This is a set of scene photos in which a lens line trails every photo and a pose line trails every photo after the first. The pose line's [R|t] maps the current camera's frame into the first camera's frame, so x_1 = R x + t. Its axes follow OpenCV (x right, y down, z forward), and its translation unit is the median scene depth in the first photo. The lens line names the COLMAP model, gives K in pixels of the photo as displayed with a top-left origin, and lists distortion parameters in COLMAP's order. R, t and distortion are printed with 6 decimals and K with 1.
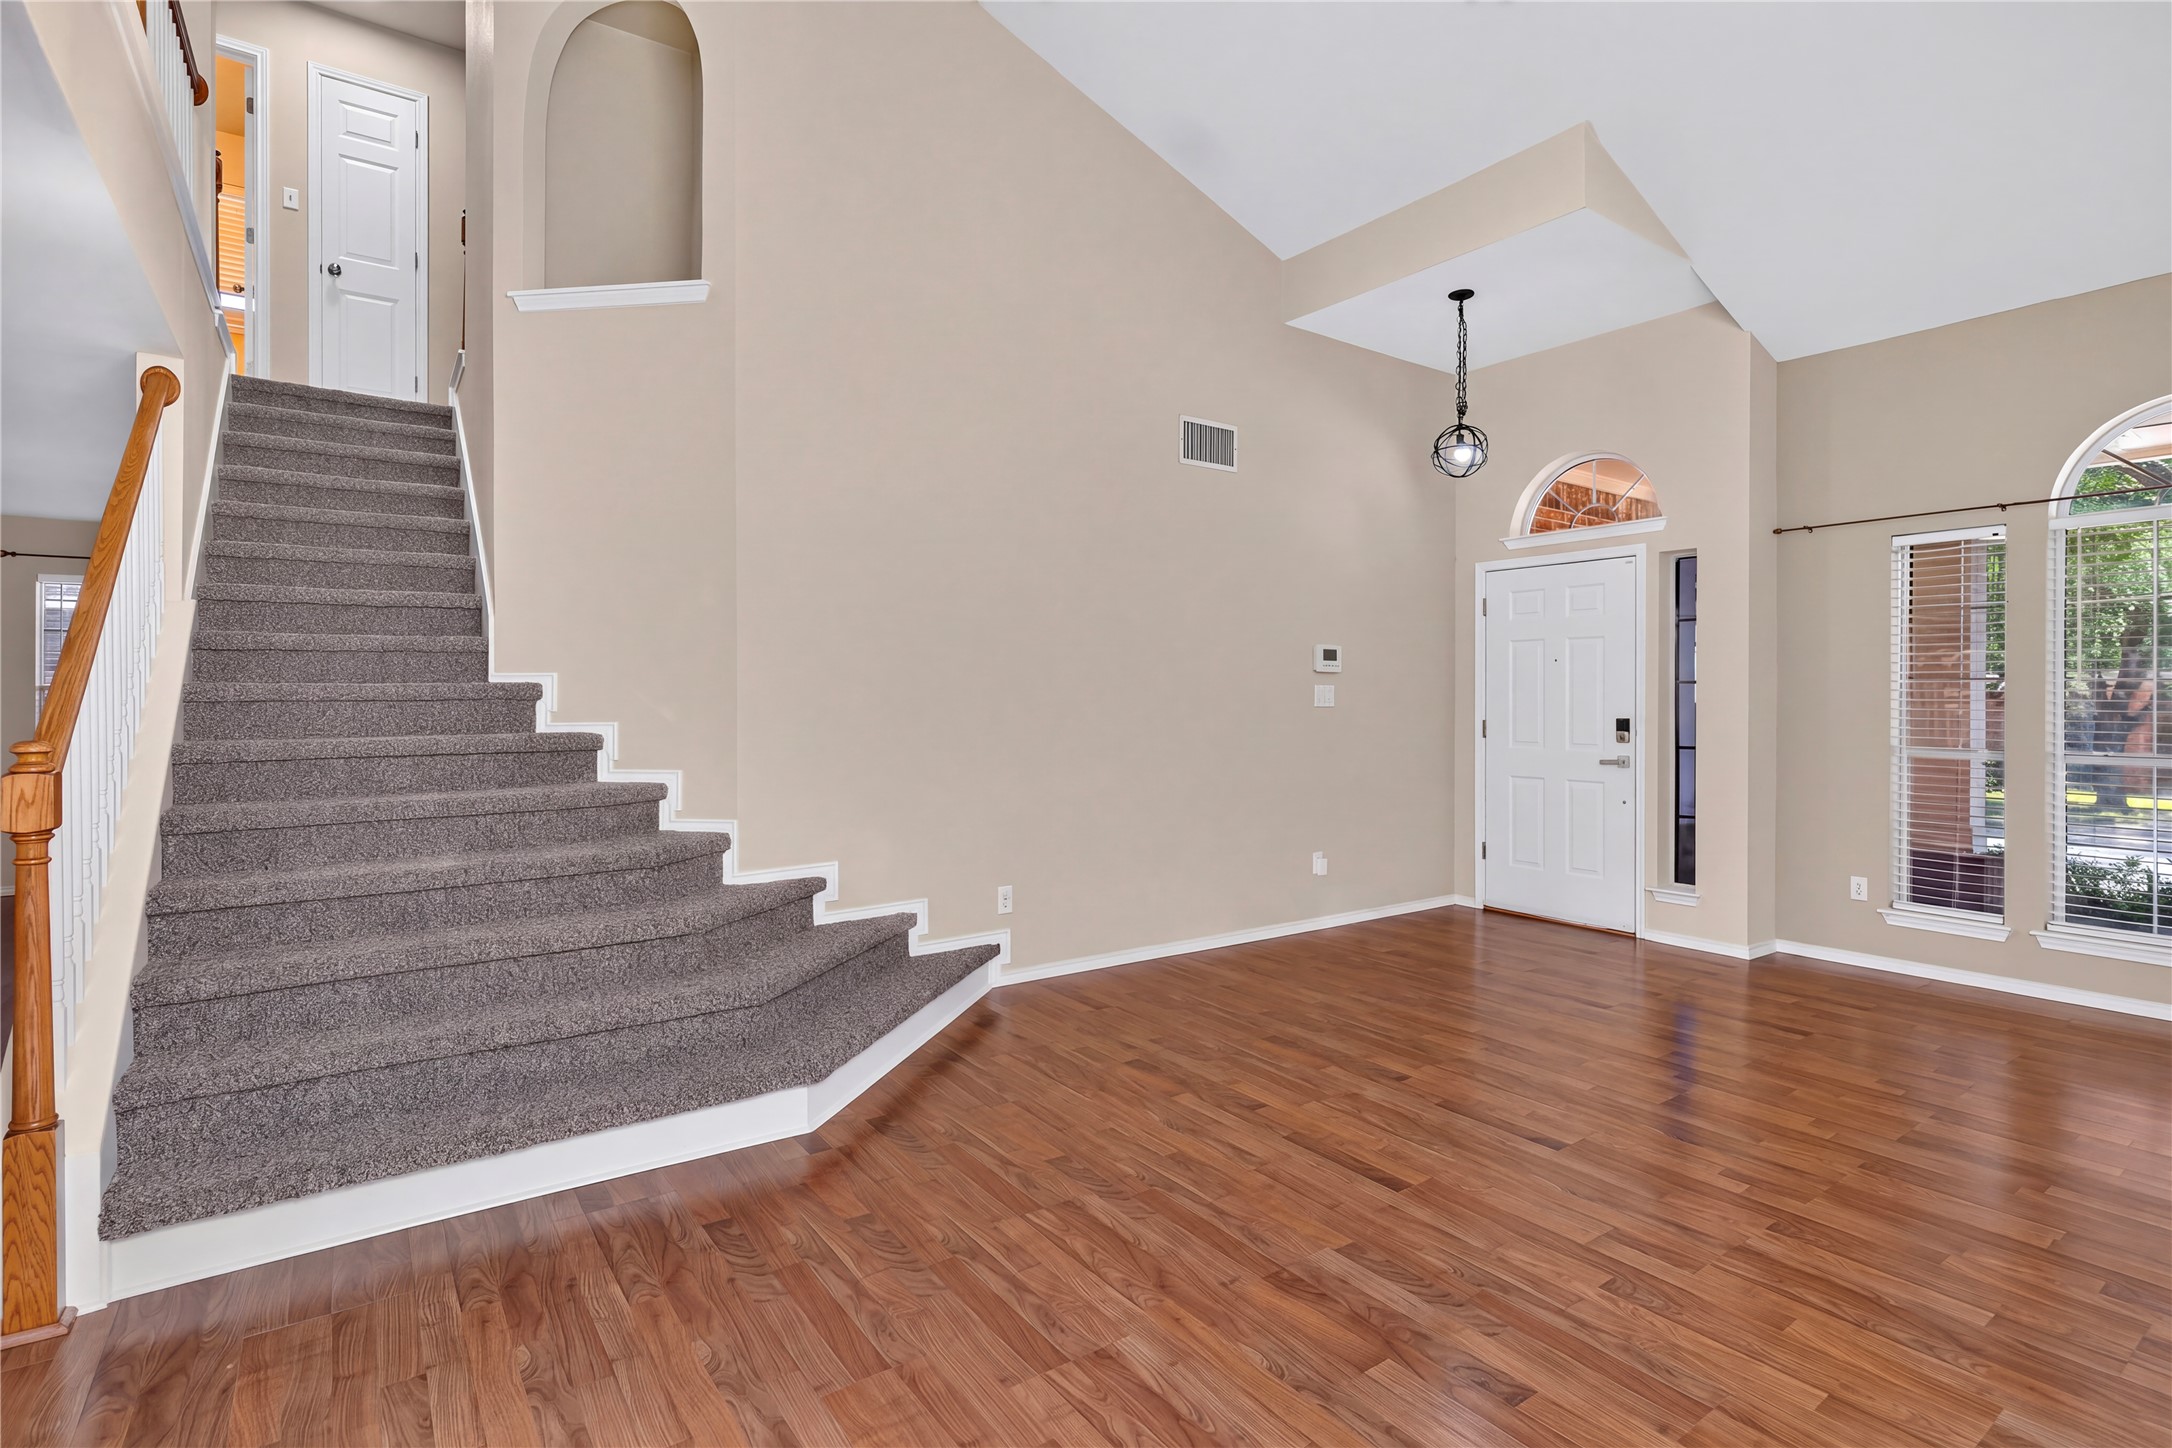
lens RADIAL K [[1048.5, 0, 1086.8], [0, 1048.5, 706.0], [0, 0, 1]] dist [0.003051, -0.001347]
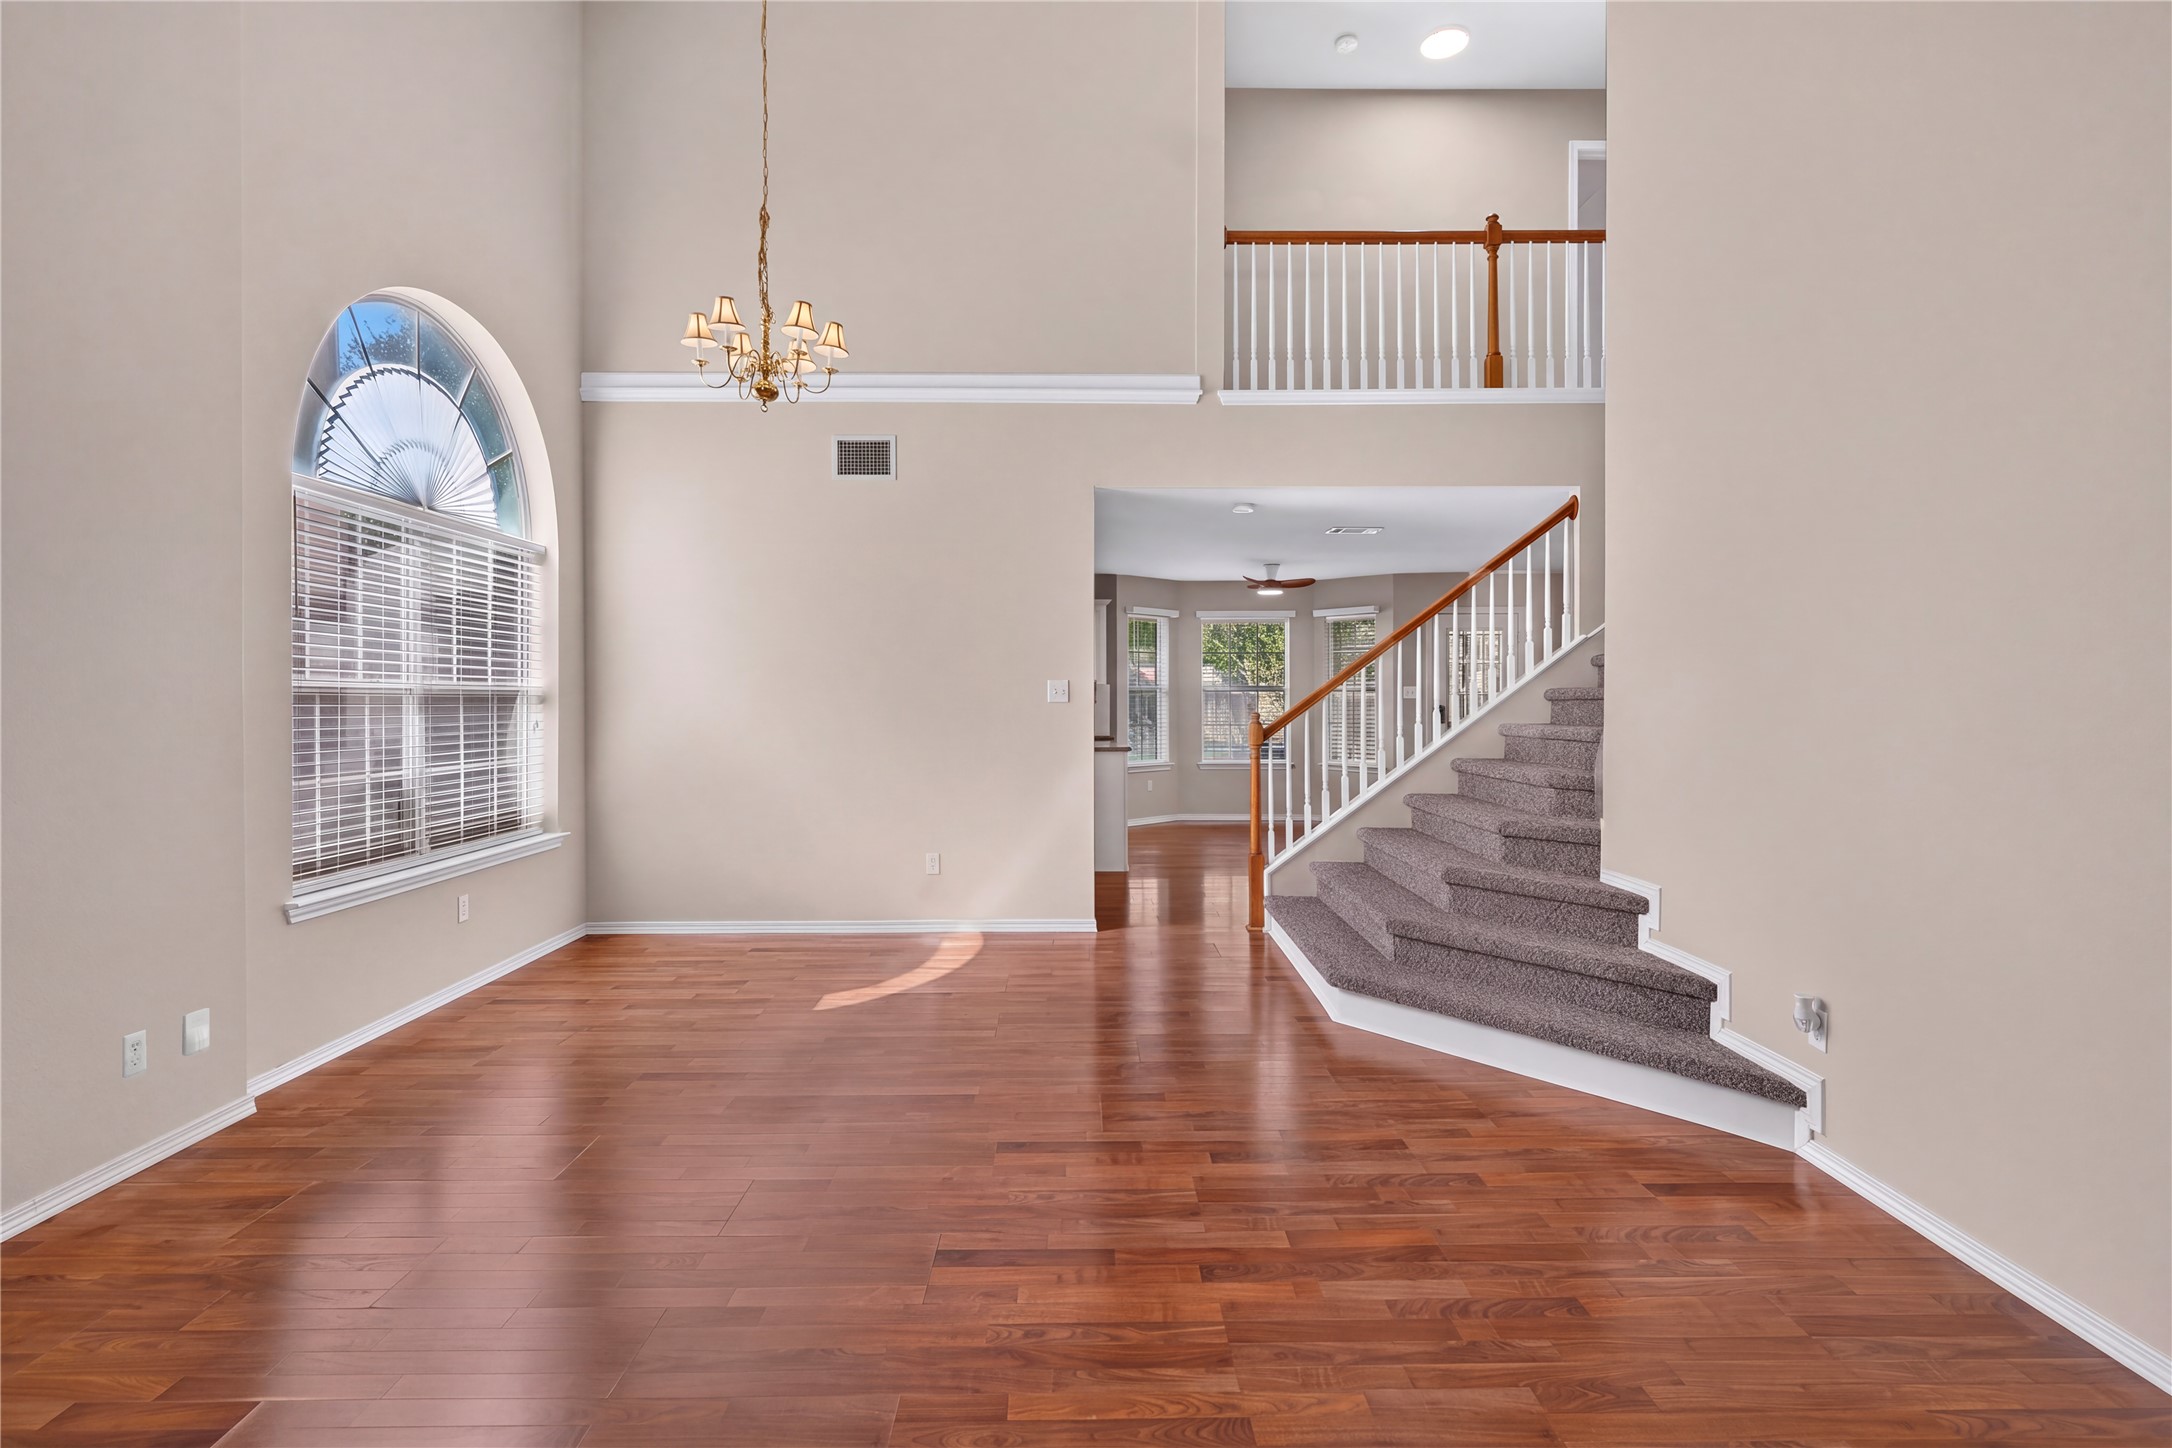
lens RADIAL K [[1048.5, 0, 1090.6], [0, 1048.5, 713.3], [0, 0, 1]] dist [0.003051, -0.001347]
pose [[-0.582734, 0.007796, -0.812625, 0.587340], [-0.012092, 0.999760, 0.018262, -0.004483], [0.812573, 0.020469, -0.582500, 0.883649]]
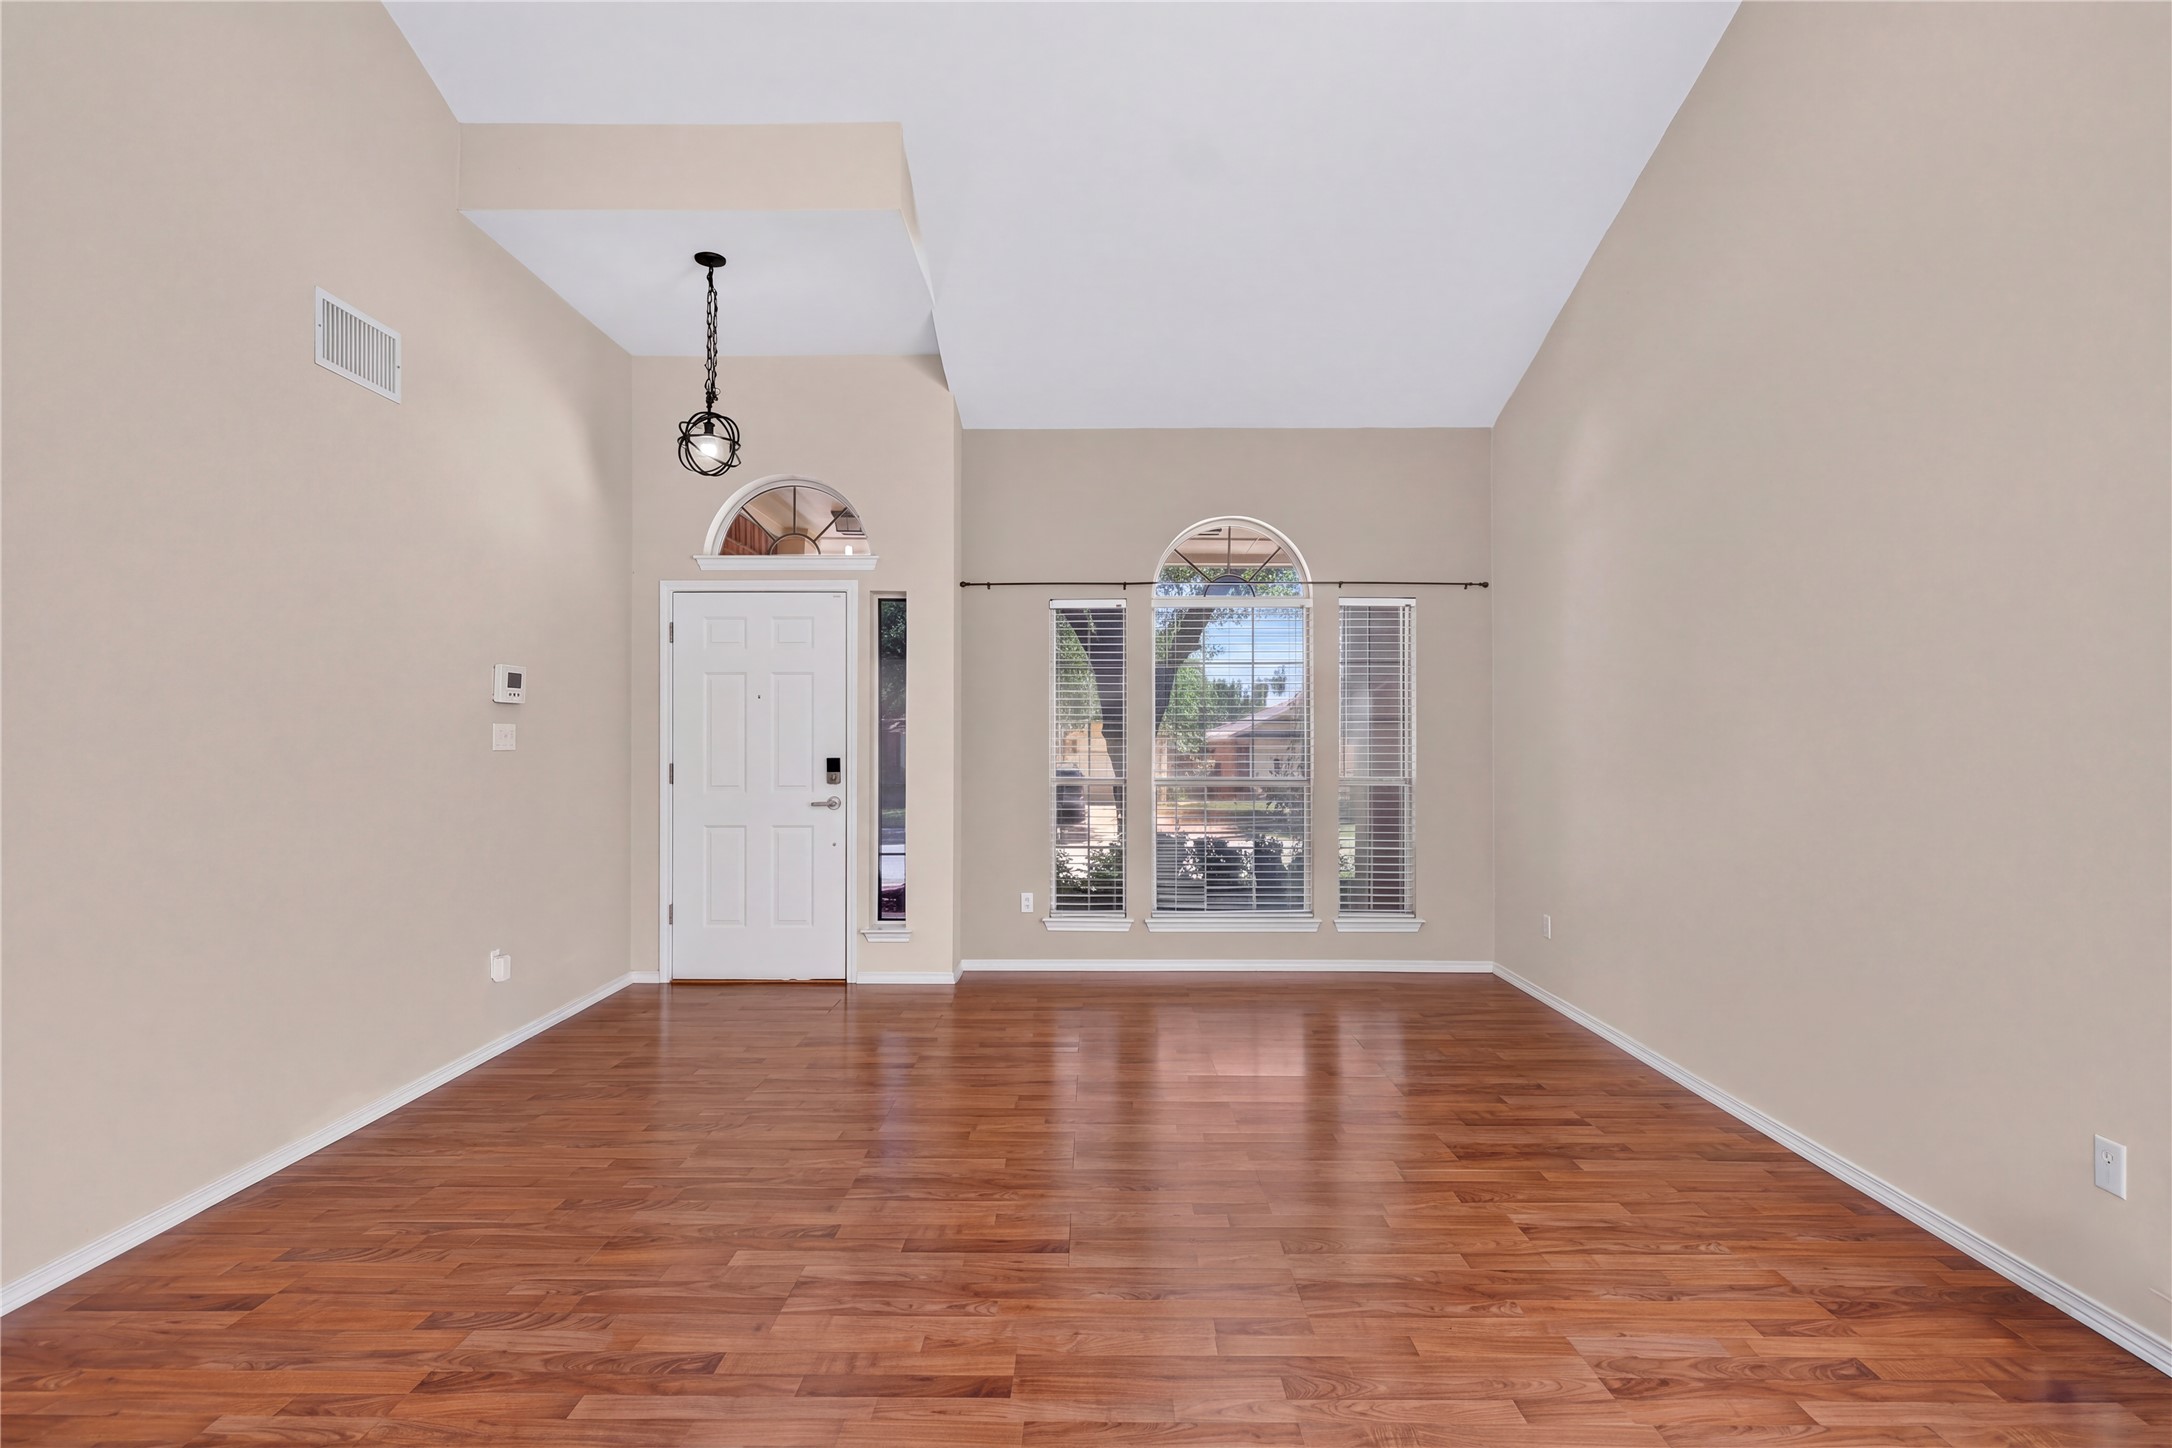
lens RADIAL K [[1048.5, 0, 1091.7], [0, 1048.5, 727.4], [0, 0, 1]] dist [0.003051, -0.001347]
pose [[0.592385, 0.006108, 0.805632, -0.138837], [0.010574, 0.999826, -0.015356, 0.000560], [-0.805585, 0.017615, 0.592218, 0.258831]]
